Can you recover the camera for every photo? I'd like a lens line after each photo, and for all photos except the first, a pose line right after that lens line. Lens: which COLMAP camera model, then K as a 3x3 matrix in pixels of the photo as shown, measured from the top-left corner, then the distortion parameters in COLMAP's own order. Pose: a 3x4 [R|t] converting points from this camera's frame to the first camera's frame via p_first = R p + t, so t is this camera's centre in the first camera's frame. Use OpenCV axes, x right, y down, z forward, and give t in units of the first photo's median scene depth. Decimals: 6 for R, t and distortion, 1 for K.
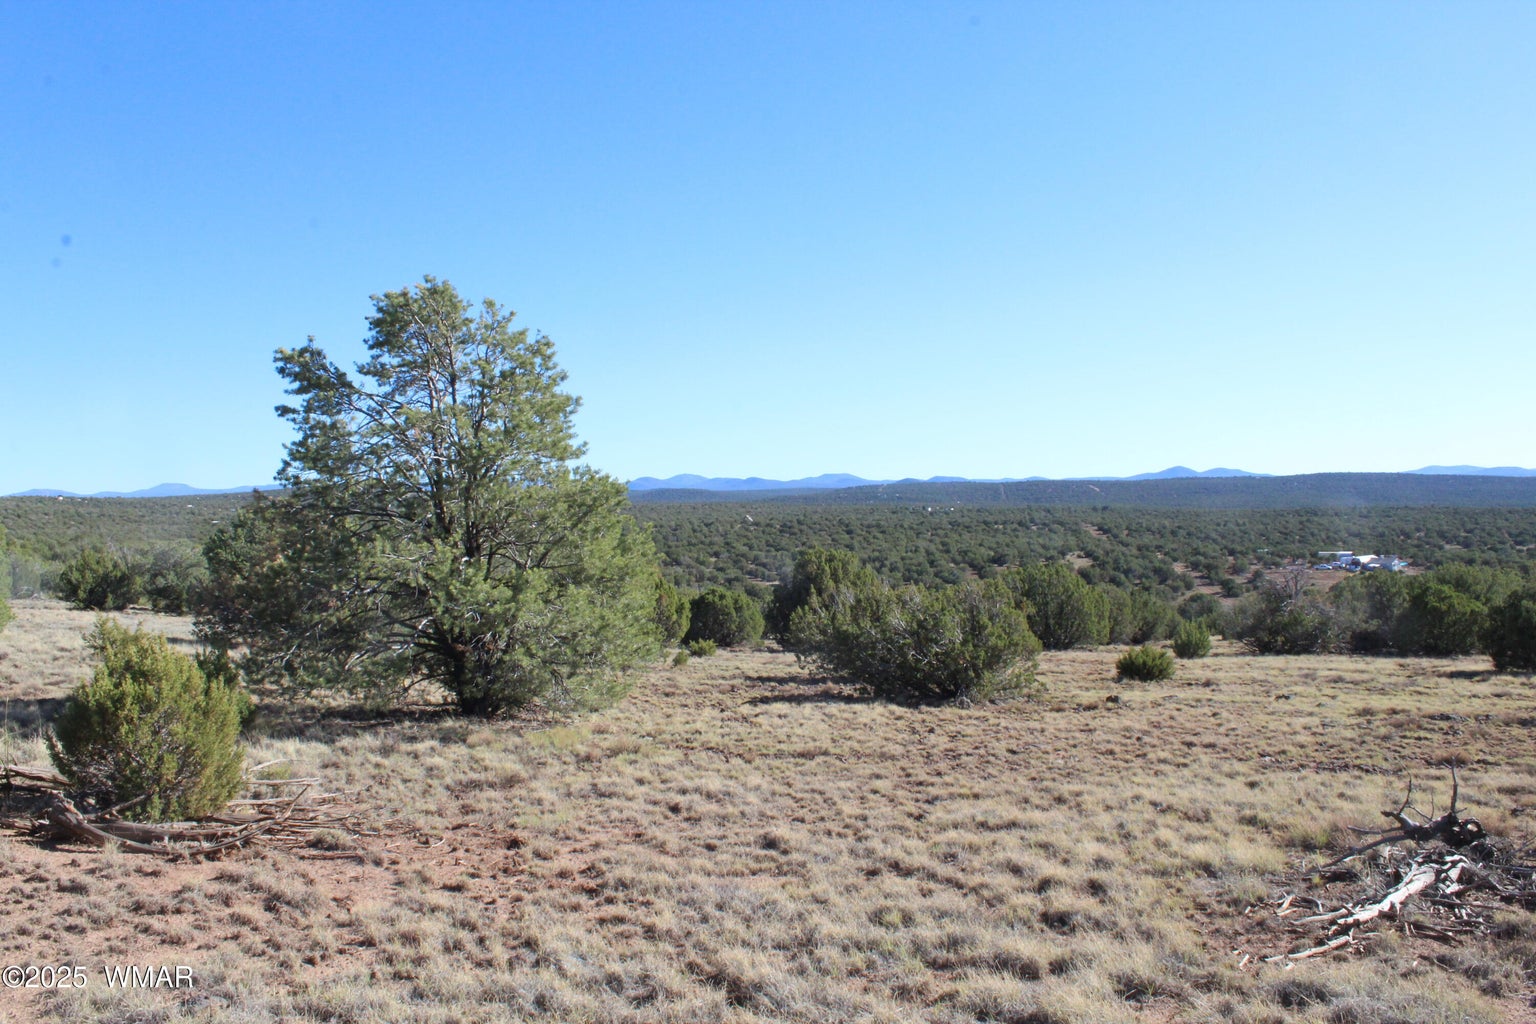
lens RADIAL K [[1305.2, 0, 790.0], [0, 1305.2, 524.5], [0, 0, 1]] dist [-0.144964, 0.150731]
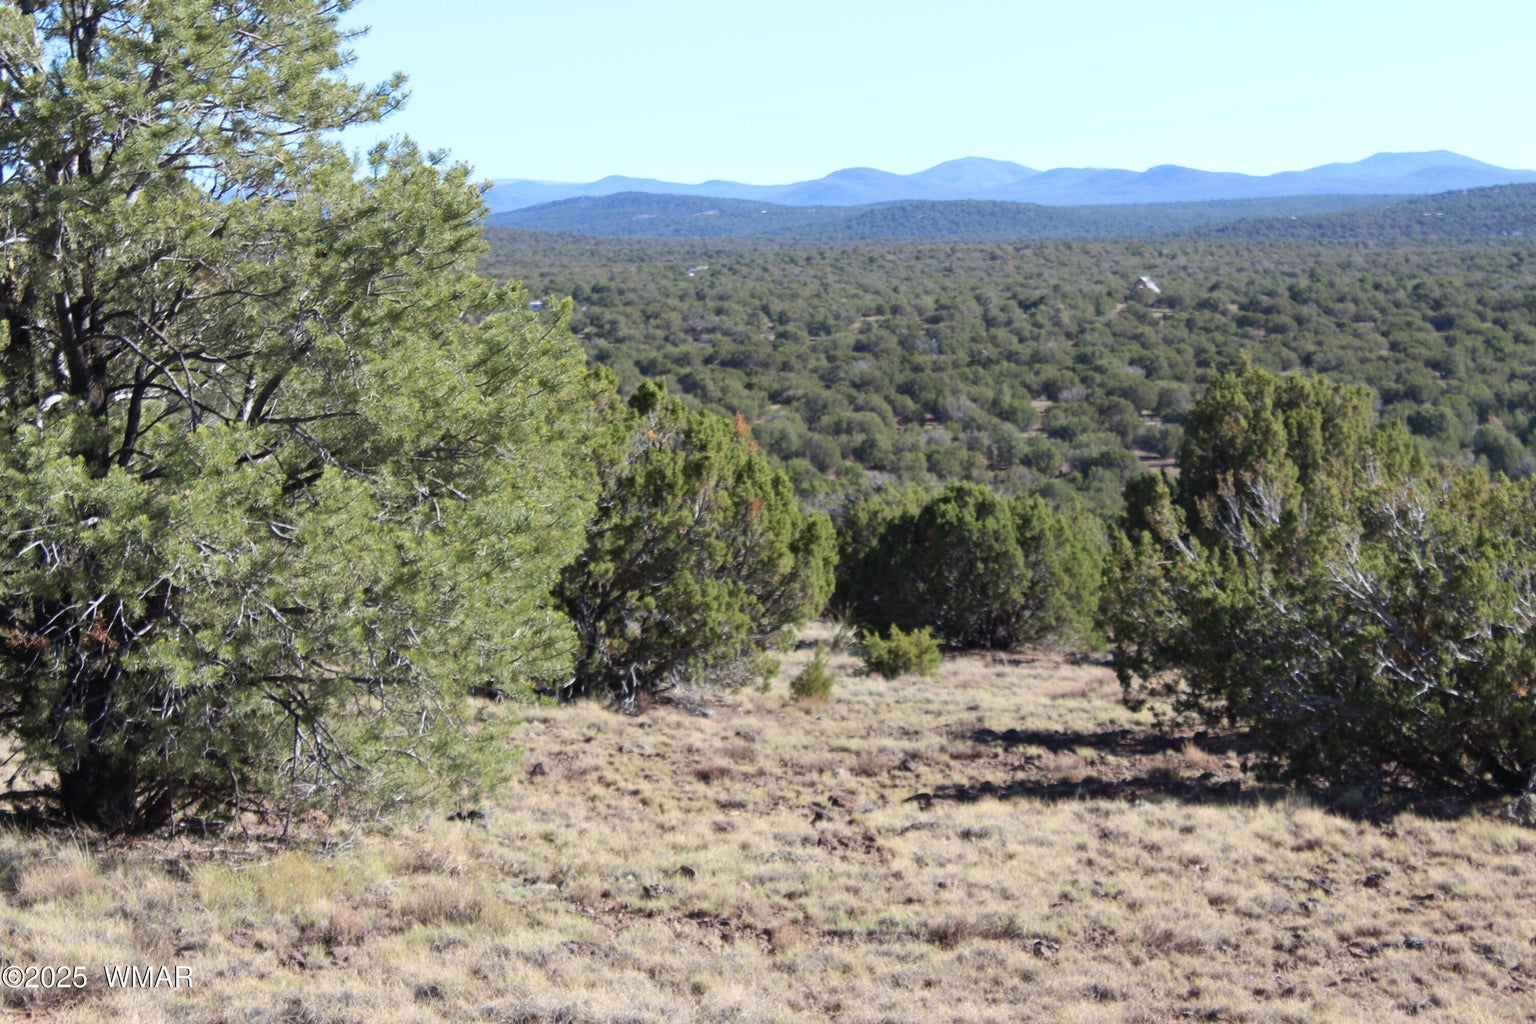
lens RADIAL K [[3746.4, 0, 776.2], [0, 3746.4, 504.1], [0, 0, 1]] dist [0.104226, 0.000000]
pose [[0.991277, 0.001513, -0.131787, 0.139720], [0.005512, 0.998583, 0.052926, 0.001816], [0.131680, -0.053191, 0.989864, -0.050926]]
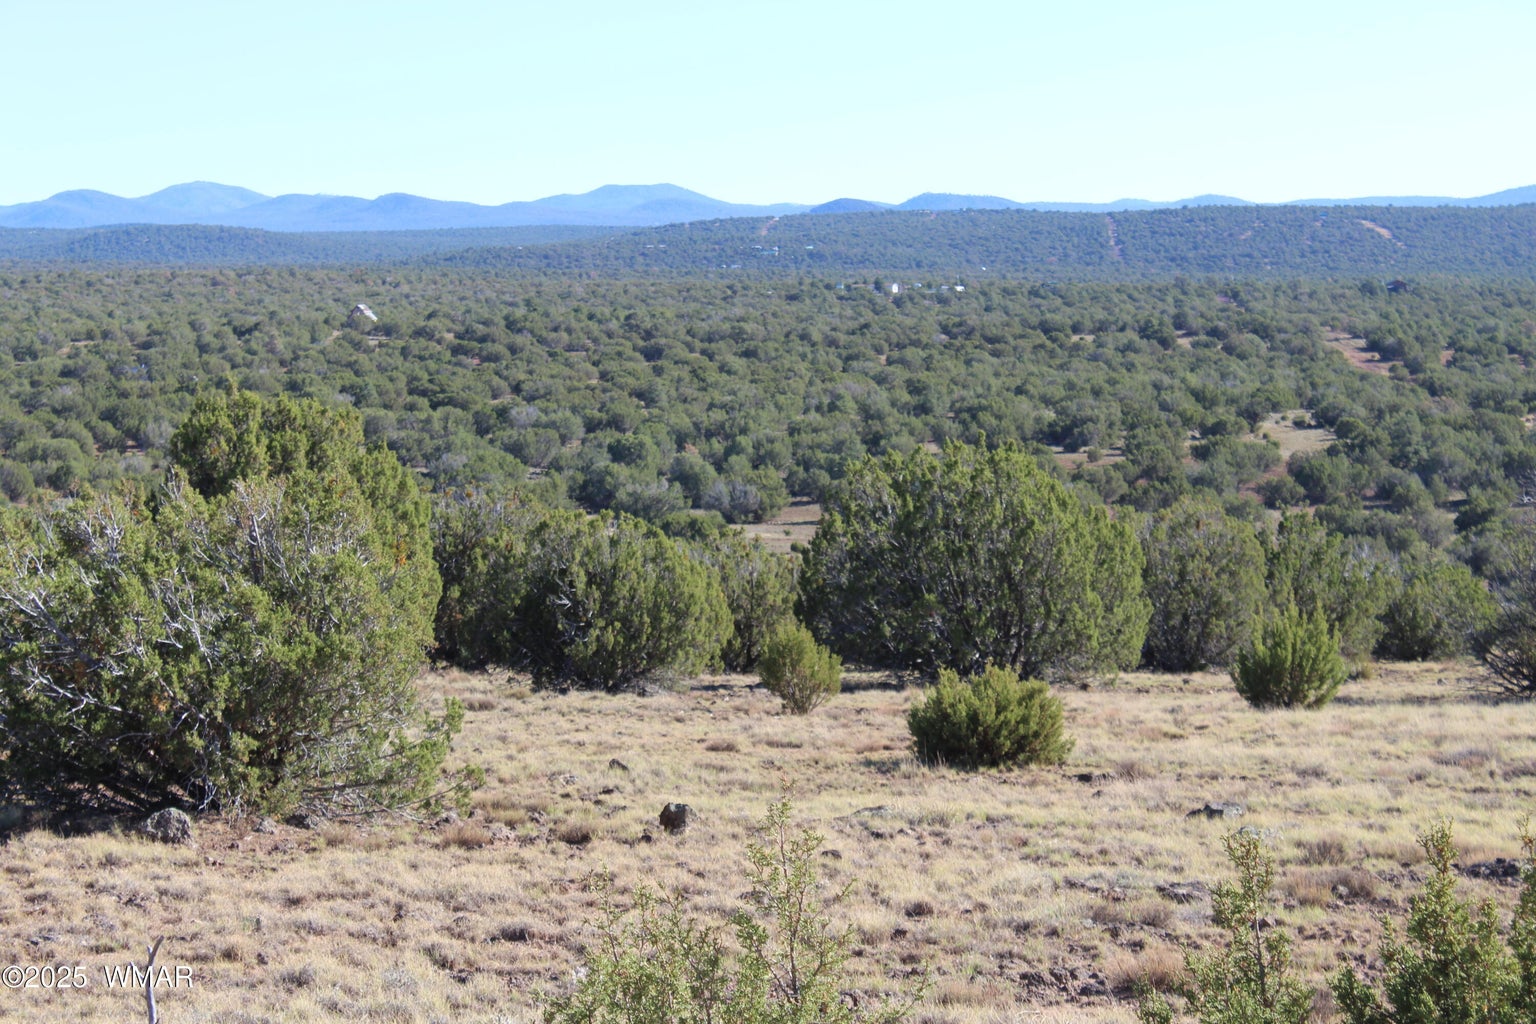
lens RADIAL K [[3746.4, 0, 769.9], [0, 3746.4, 527.0], [0, 0, 1]] dist [0.104226, 0.000000]
pose [[0.997598, -0.001017, 0.069261, 0.476296], [-0.002581, 0.998652, 0.051836, 0.008823], [-0.069221, -0.051890, 0.996251, -0.047858]]
